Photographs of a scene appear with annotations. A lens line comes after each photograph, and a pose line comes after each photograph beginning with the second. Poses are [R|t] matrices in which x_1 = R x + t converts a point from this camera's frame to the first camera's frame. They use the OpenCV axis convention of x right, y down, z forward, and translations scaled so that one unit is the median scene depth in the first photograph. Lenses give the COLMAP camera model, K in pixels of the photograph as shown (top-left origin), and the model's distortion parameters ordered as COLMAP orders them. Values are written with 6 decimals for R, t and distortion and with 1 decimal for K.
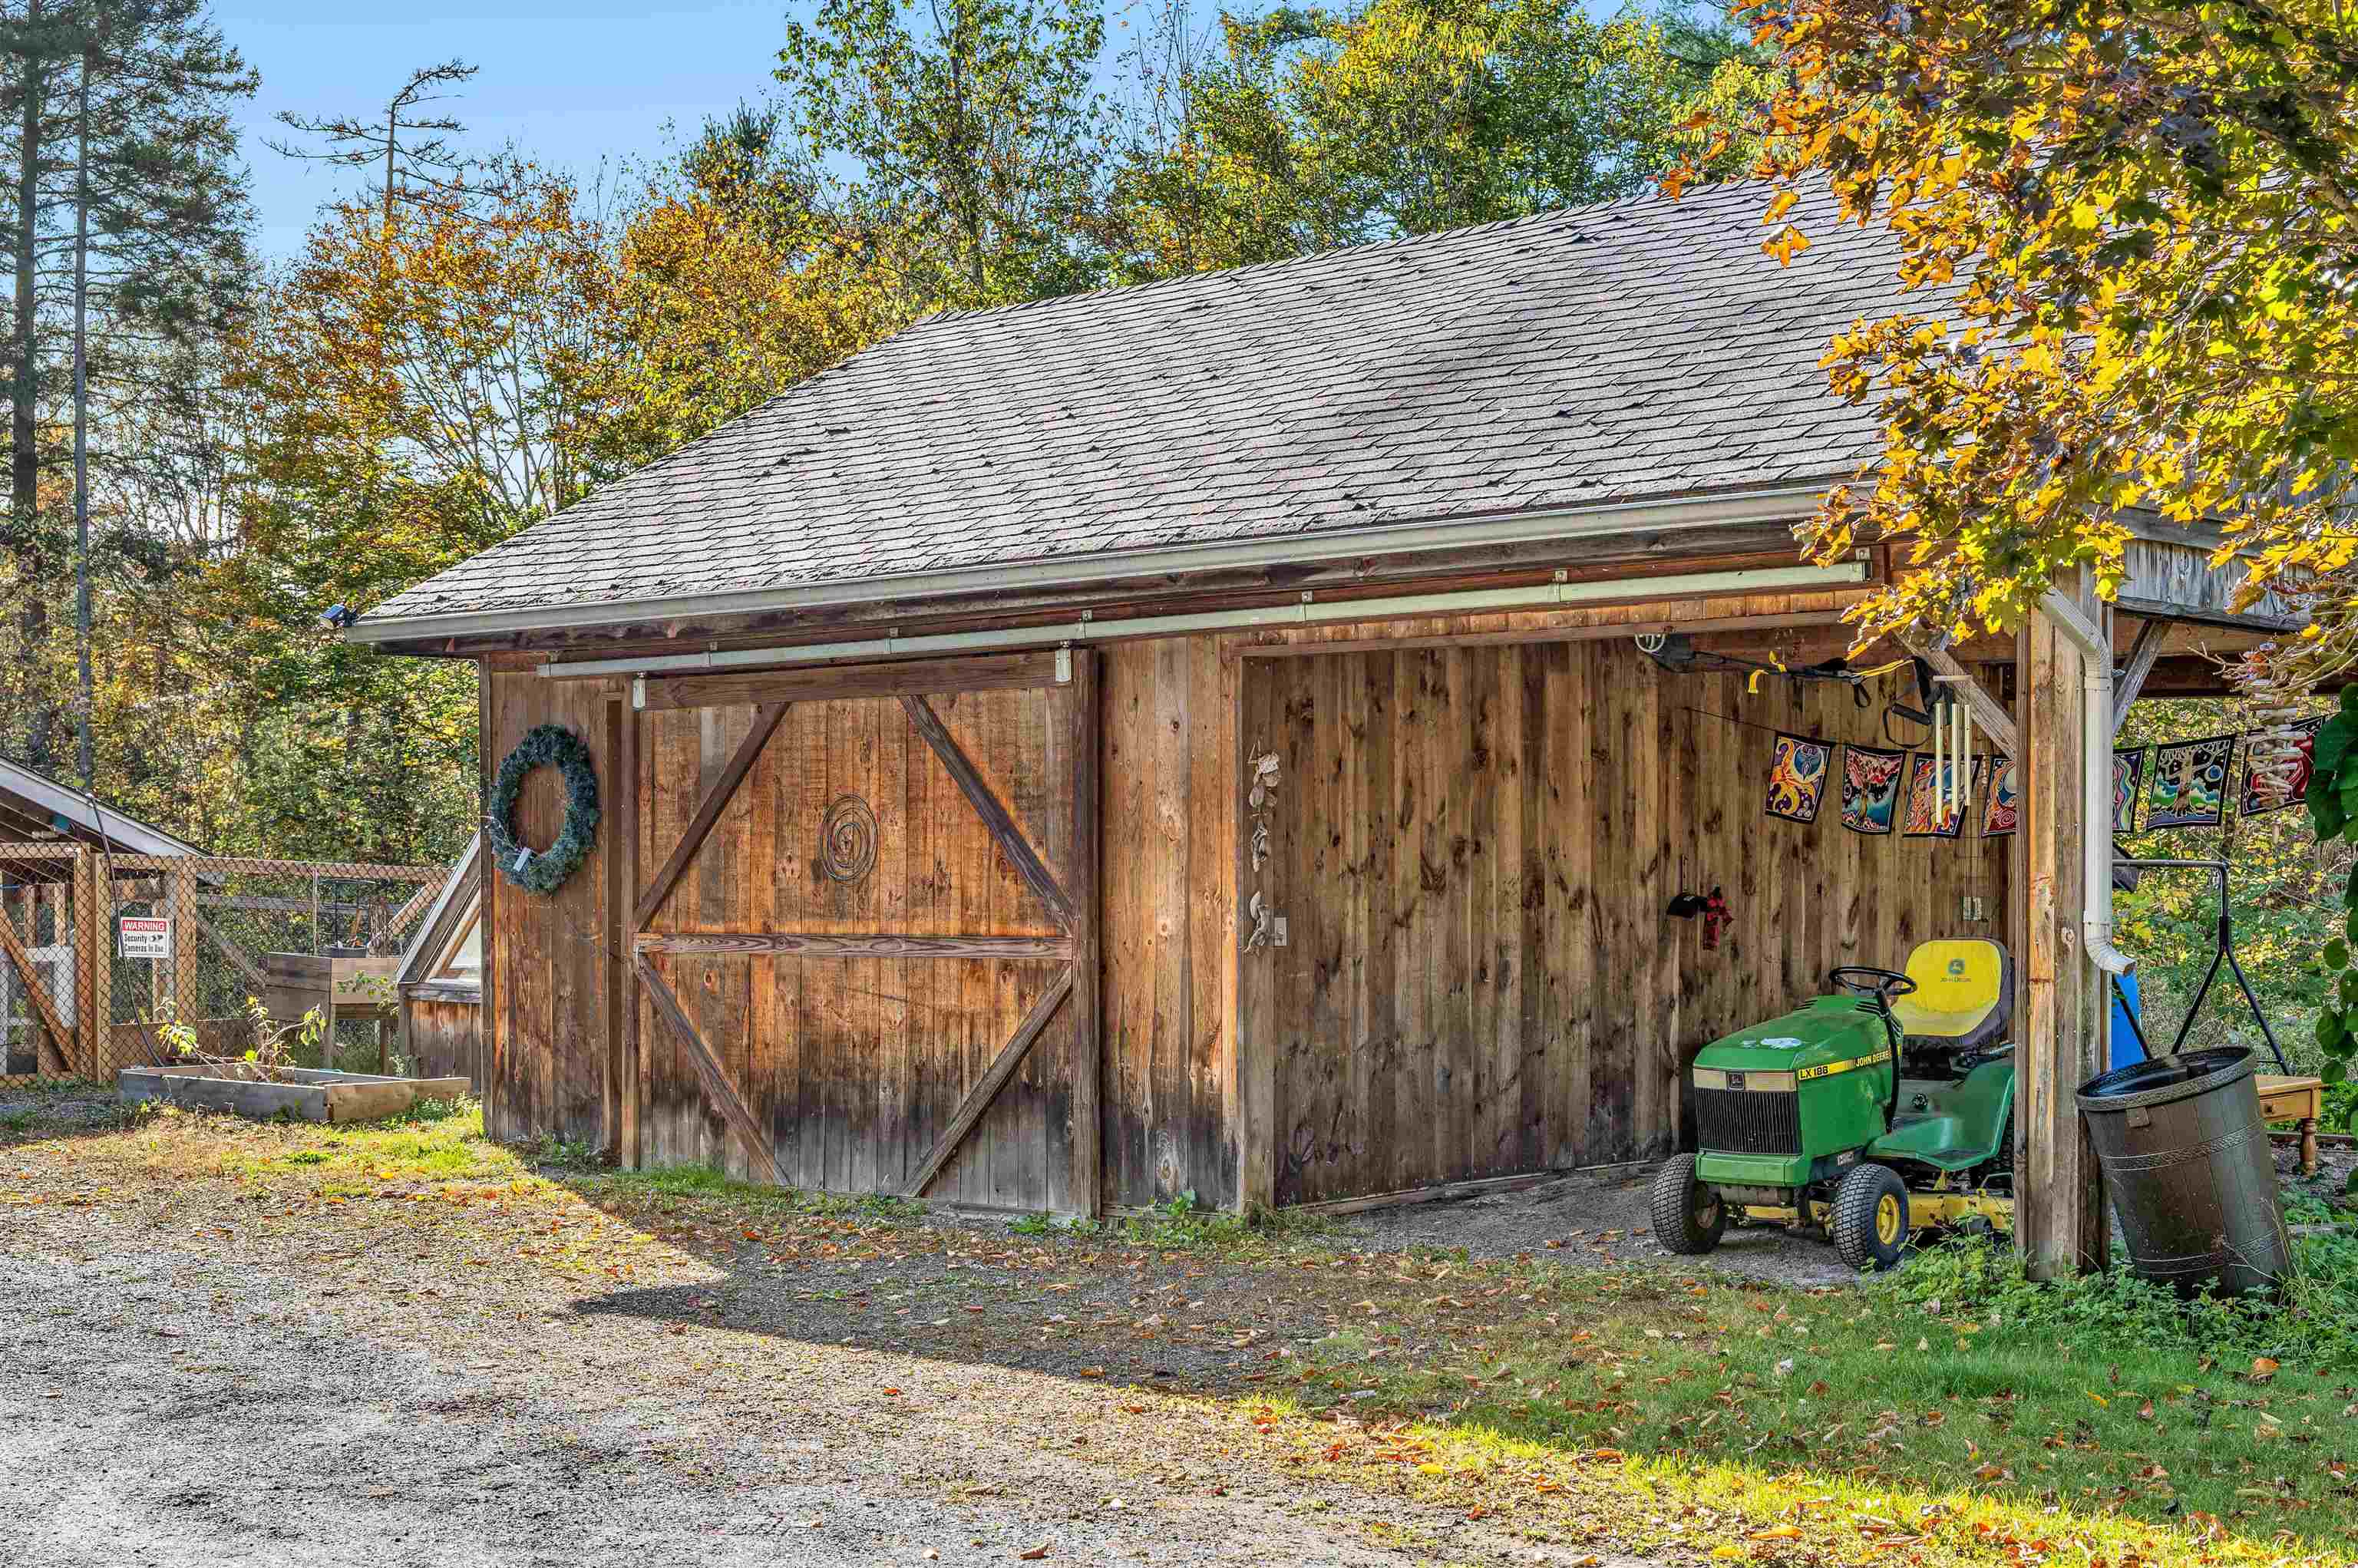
lens RADIAL K [[3290.2, 0, 1179.0], [0, 3290.2, 784.0], [0, 0, 1]] dist [0.016000, 0.026163]
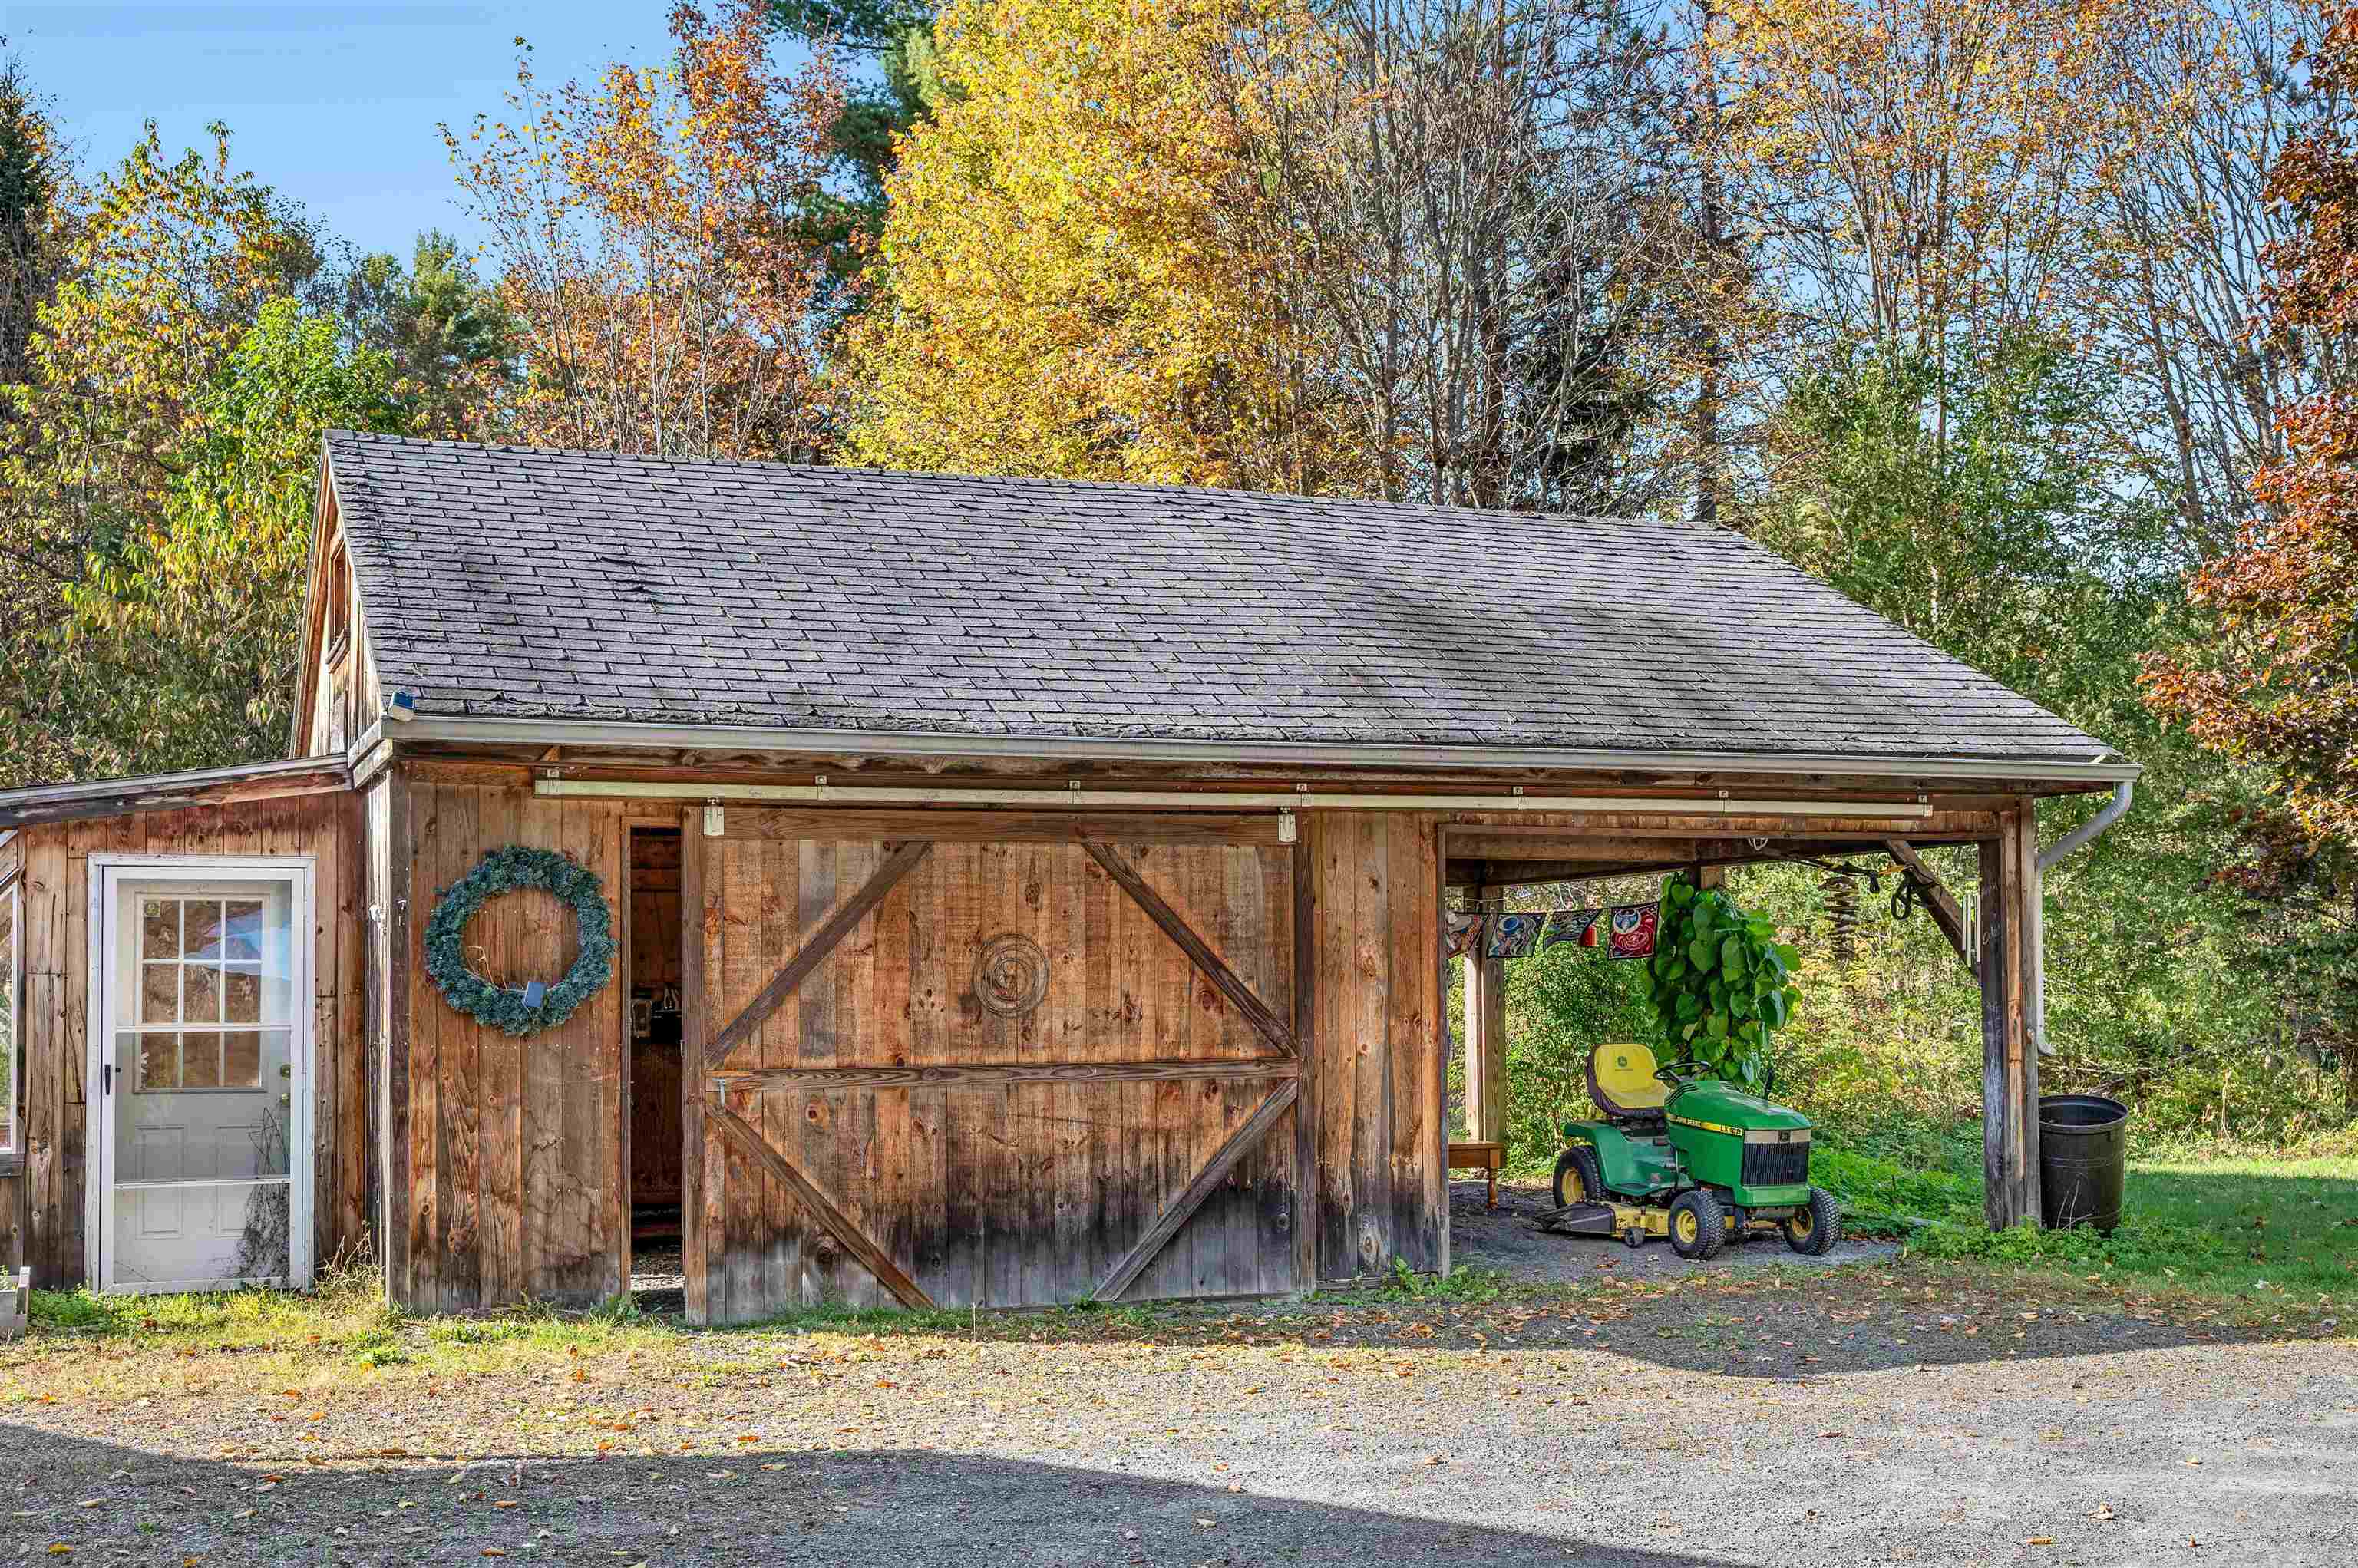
lens RADIAL K [[2490.9, 0, 1179.0], [0, 2490.9, 784.0], [0, 0, 1]] dist [0.005040, 0.003794]
pose [[0.469911, 0.072595, 0.879724, -0.549263], [-0.015863, 0.997146, -0.073812, 0.009843], [-0.882571, 0.020730, 0.469721, 0.395117]]
